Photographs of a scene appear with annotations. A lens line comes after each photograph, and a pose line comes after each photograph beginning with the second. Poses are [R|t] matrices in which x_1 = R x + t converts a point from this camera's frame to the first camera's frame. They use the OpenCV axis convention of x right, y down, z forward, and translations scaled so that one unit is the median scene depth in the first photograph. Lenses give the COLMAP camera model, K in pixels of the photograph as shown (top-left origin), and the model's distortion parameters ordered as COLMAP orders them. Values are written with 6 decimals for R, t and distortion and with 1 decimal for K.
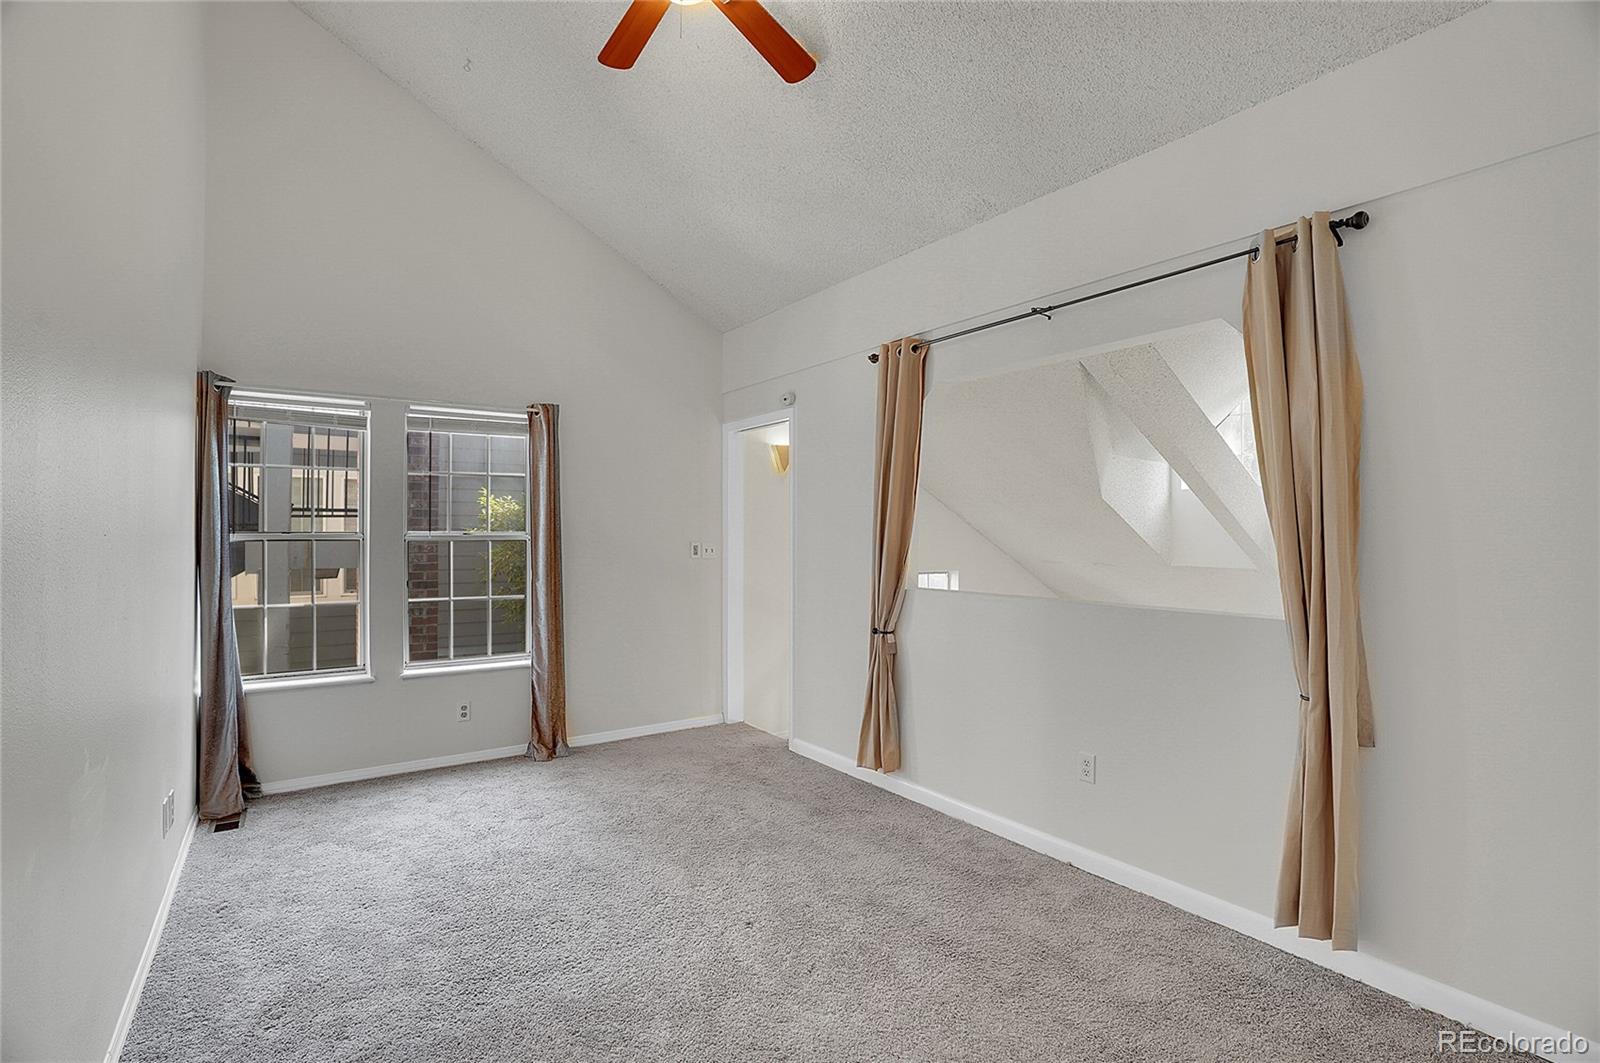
lens RADIAL K [[750.3, 0, 803.3], [0, 750.3, 529.7], [0, 0, 1]] dist [-0.063326, 0.022810]
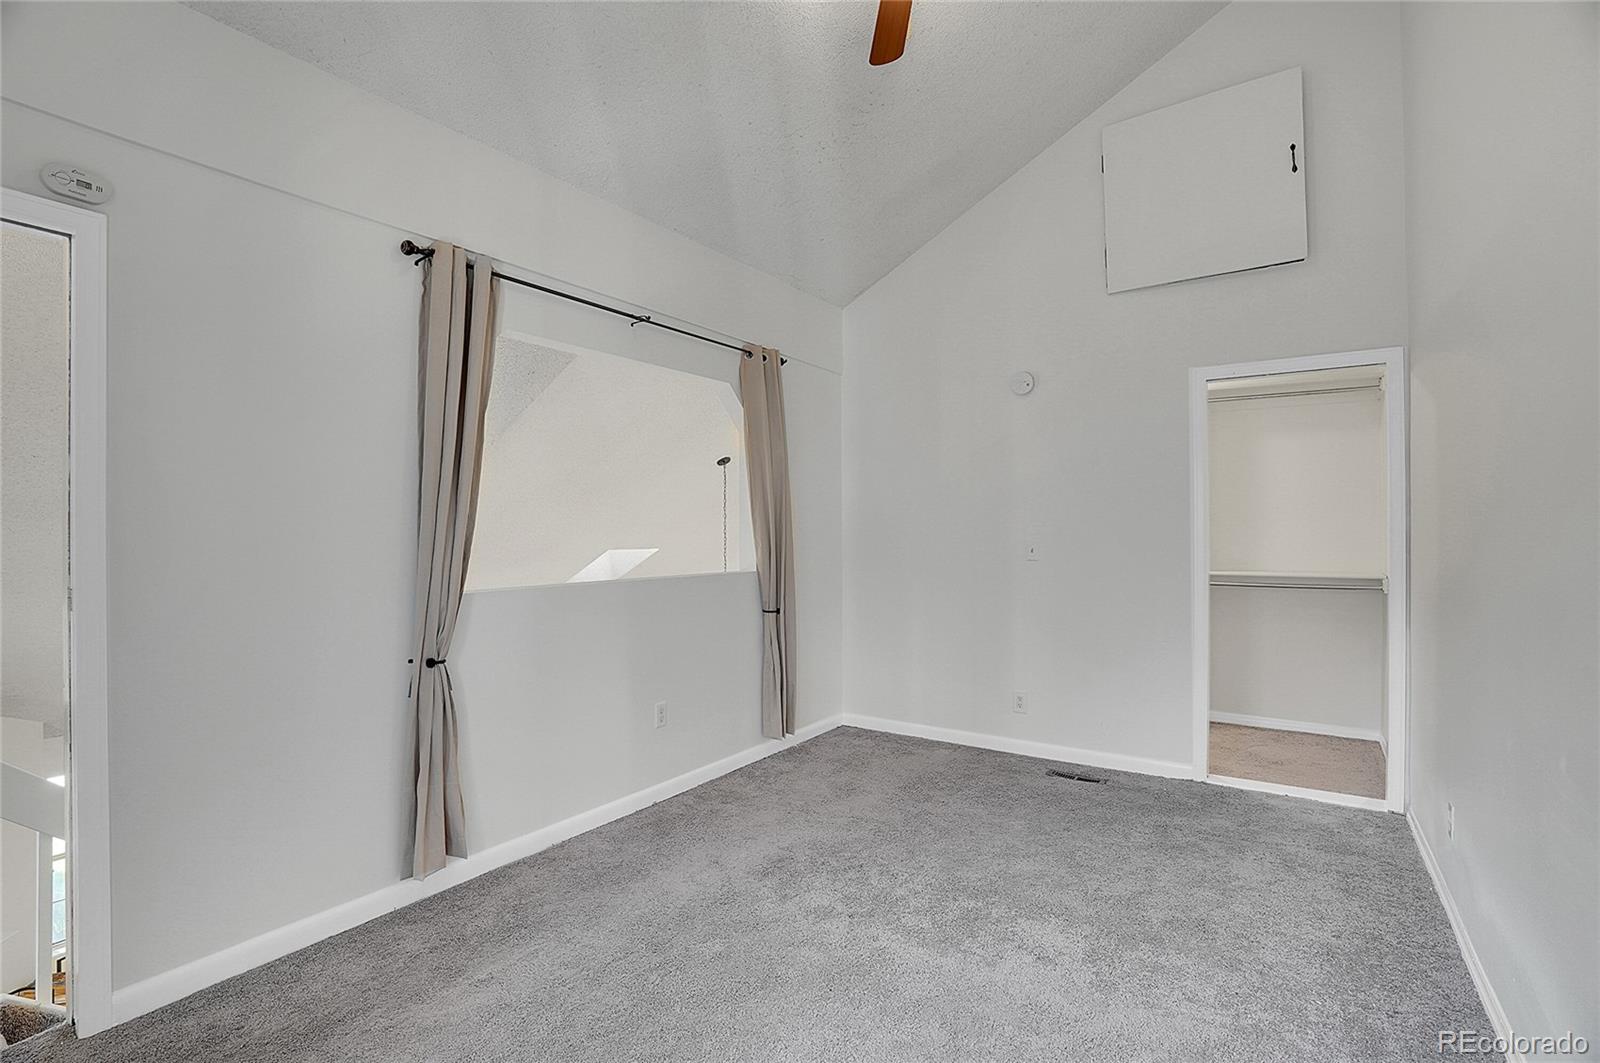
lens RADIAL K [[750.3, 0, 800.7], [0, 750.3, 523.8], [0, 0, 1]] dist [-0.063326, 0.022810]
pose [[-0.342329, 0.001908, 0.939578, -0.621666], [-0.006787, 0.999967, -0.004503, 0.010870], [-0.939556, -0.007918, -0.342305, 0.897357]]
